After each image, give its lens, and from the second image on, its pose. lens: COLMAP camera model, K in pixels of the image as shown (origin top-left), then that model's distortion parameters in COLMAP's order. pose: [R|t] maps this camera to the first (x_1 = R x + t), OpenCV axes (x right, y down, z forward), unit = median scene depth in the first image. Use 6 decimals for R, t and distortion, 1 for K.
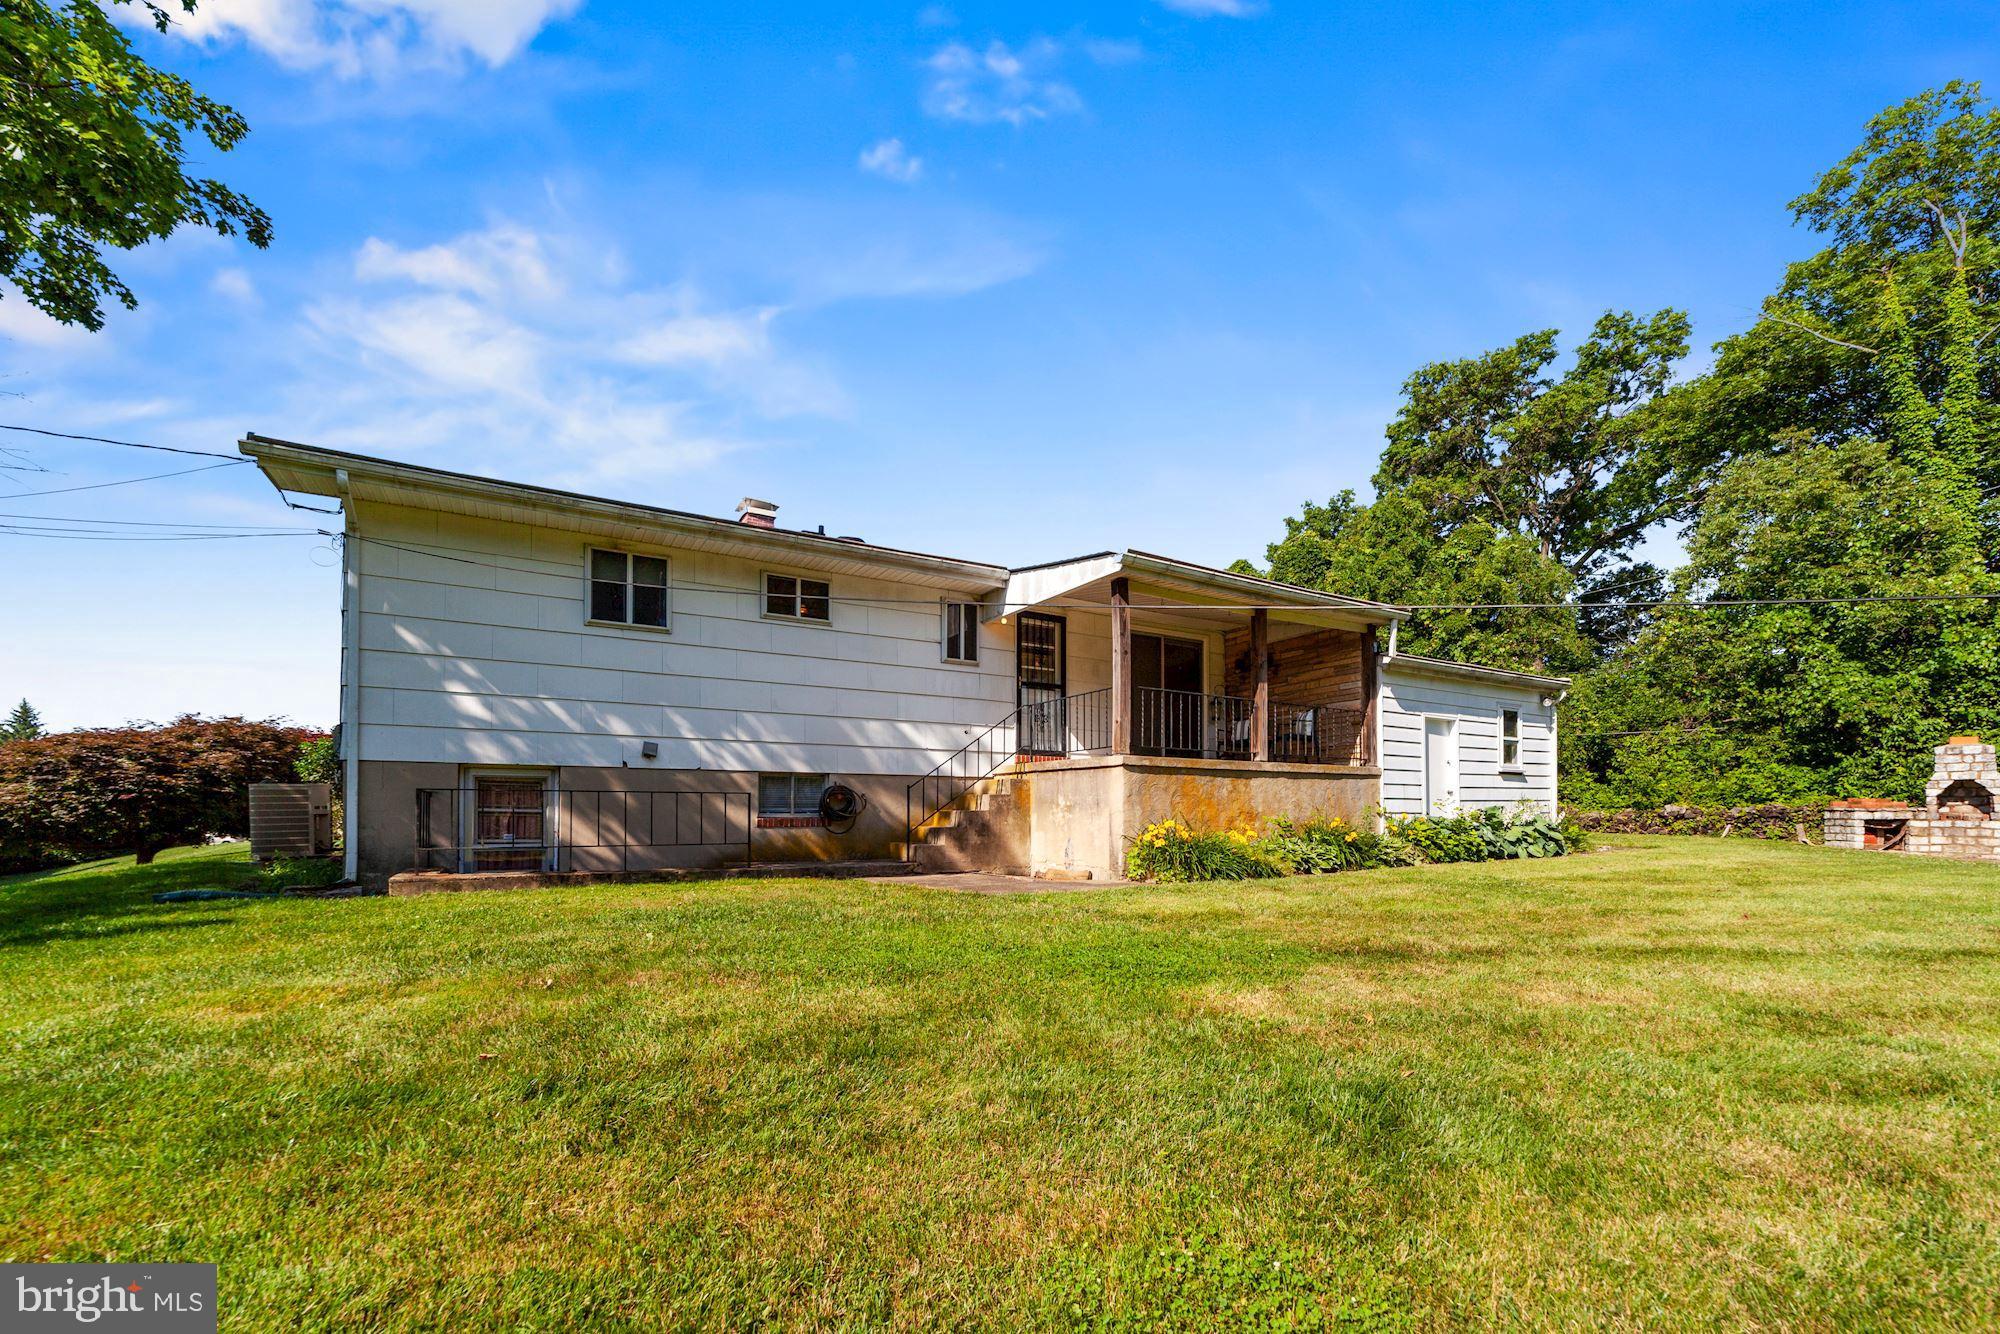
lens RADIAL K [[767.3, 0, 995.7], [0, 767.3, 806.5], [0, 0, 1]] dist [0.000142, 0.000377]
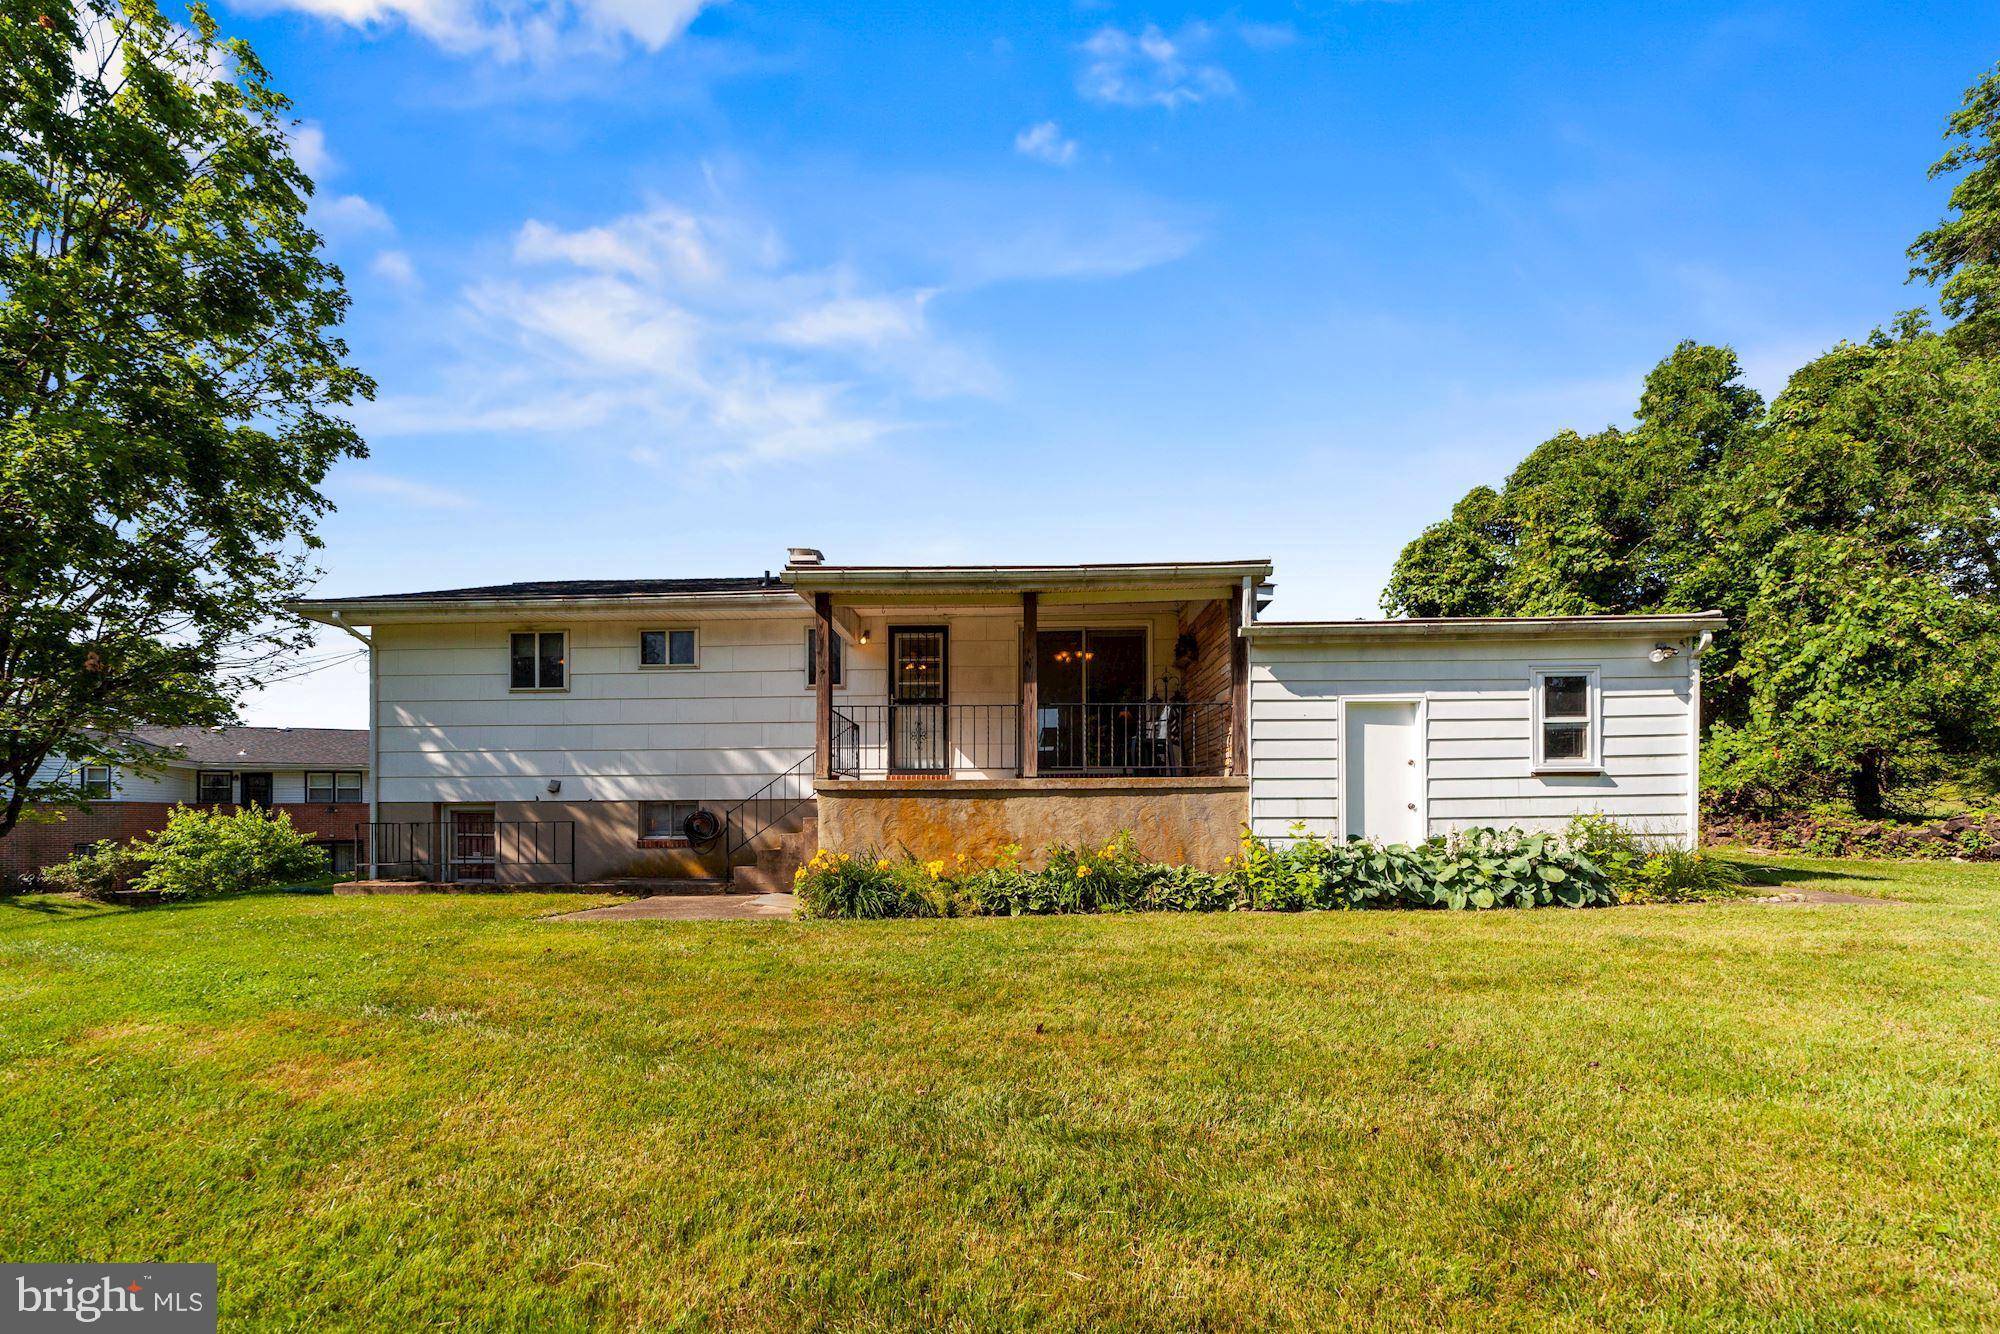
lens RADIAL K [[767.3, 0, 995.7], [0, 767.3, 806.5], [0, 0, 1]] dist [0.000142, 0.000377]
pose [[0.861686, -0.012424, -0.507290, 0.655209], [0.012118, 0.999919, -0.003906, -0.021506], [0.507298, -0.002781, 0.861766, 0.229765]]
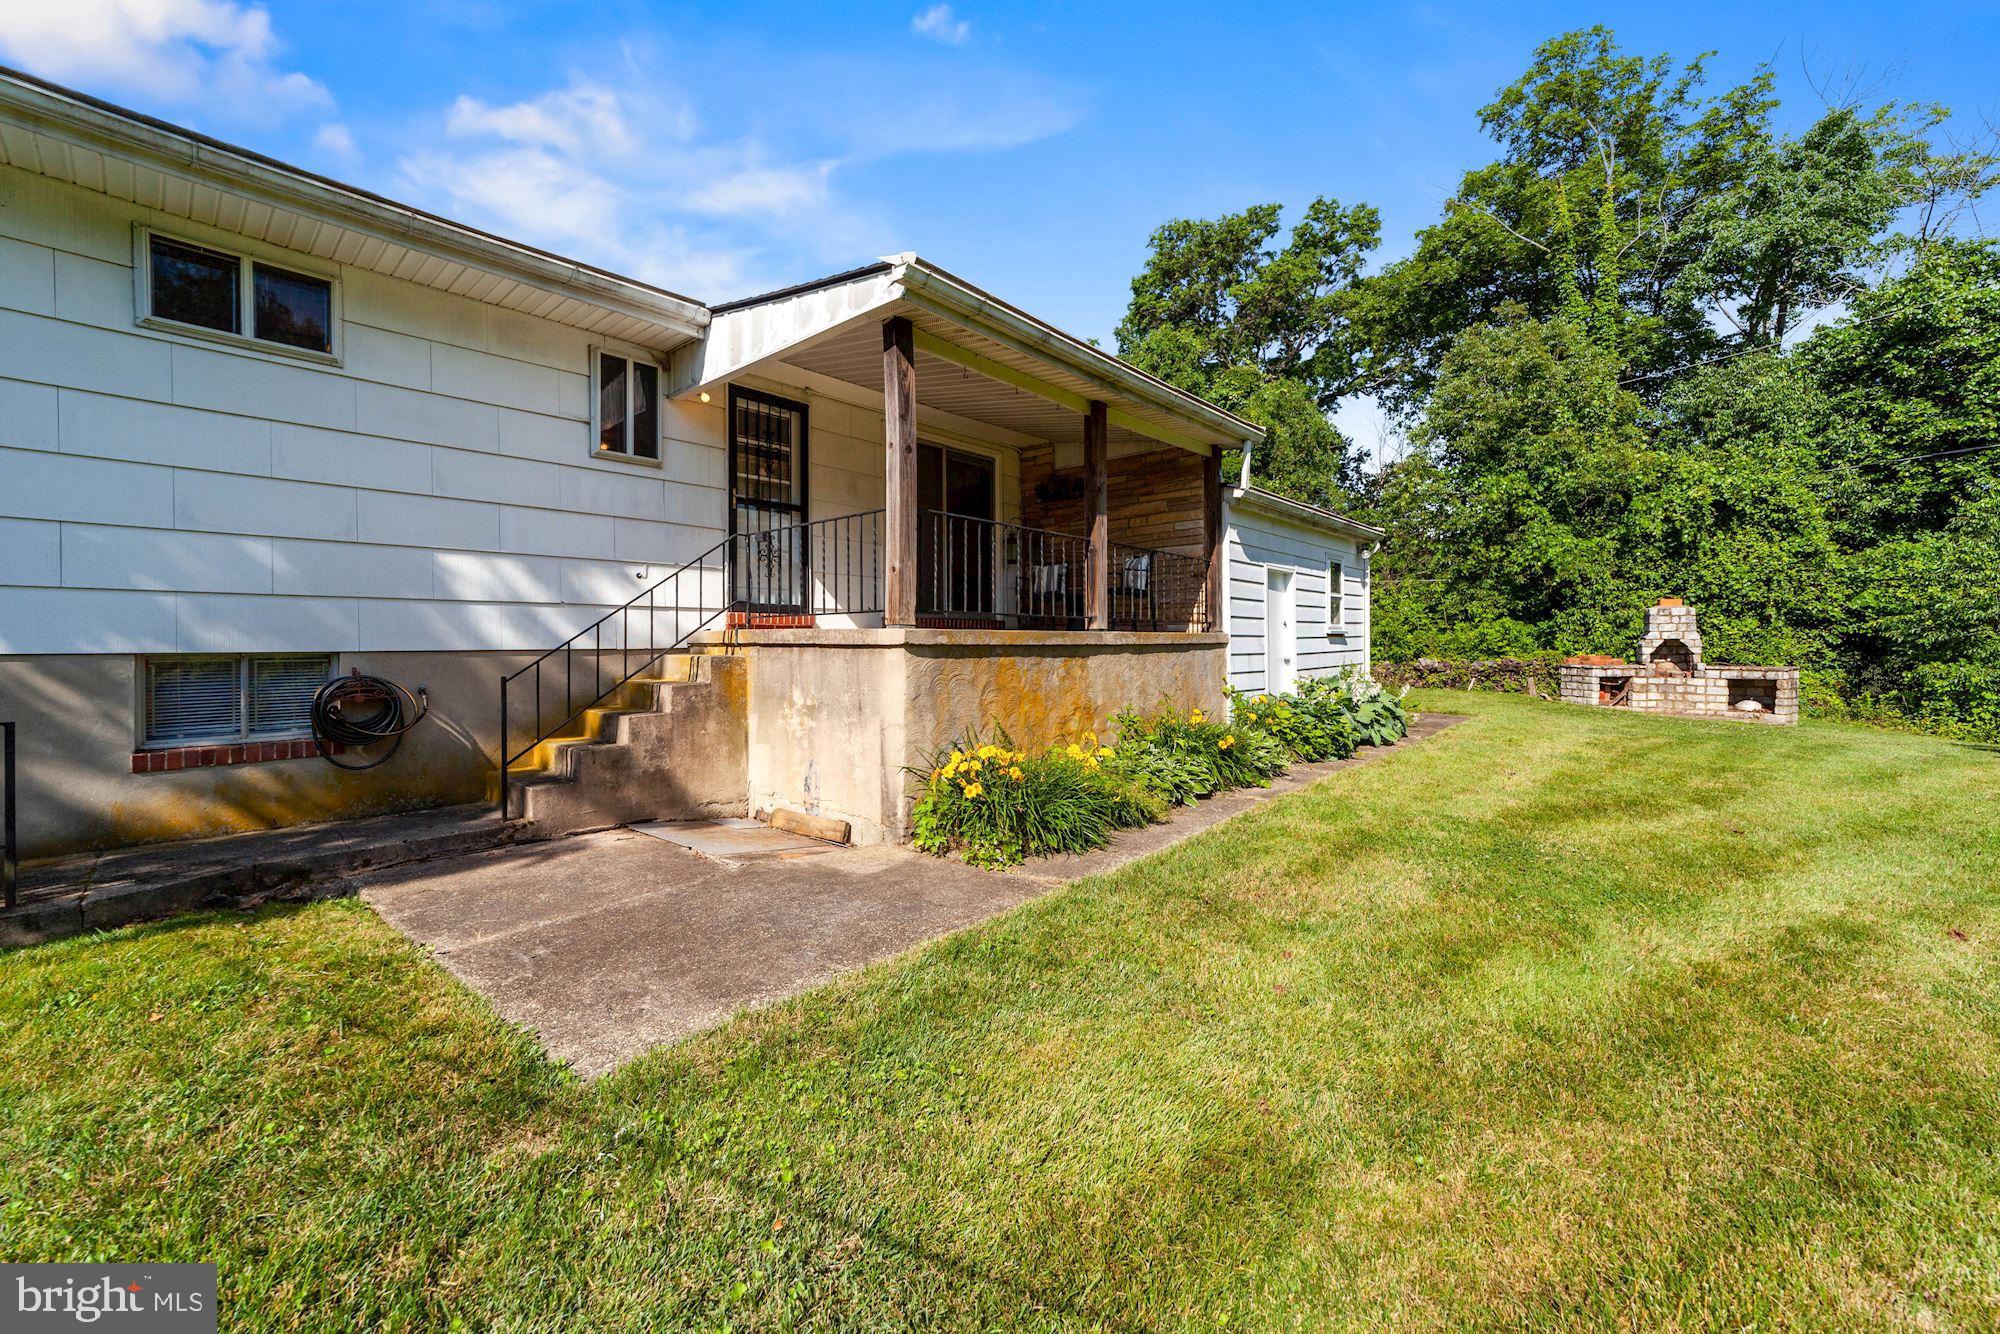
lens RADIAL K [[754.8, 0, 984.1], [0, 754.8, 641.2], [0, 0, 1]] dist [-0.008115, 0.000107]
pose [[0.953221, -0.004072, 0.302246, 0.040755], [0.002820, 0.999986, 0.004580, -0.046322], [-0.302261, -0.003514, 0.953219, 0.347864]]
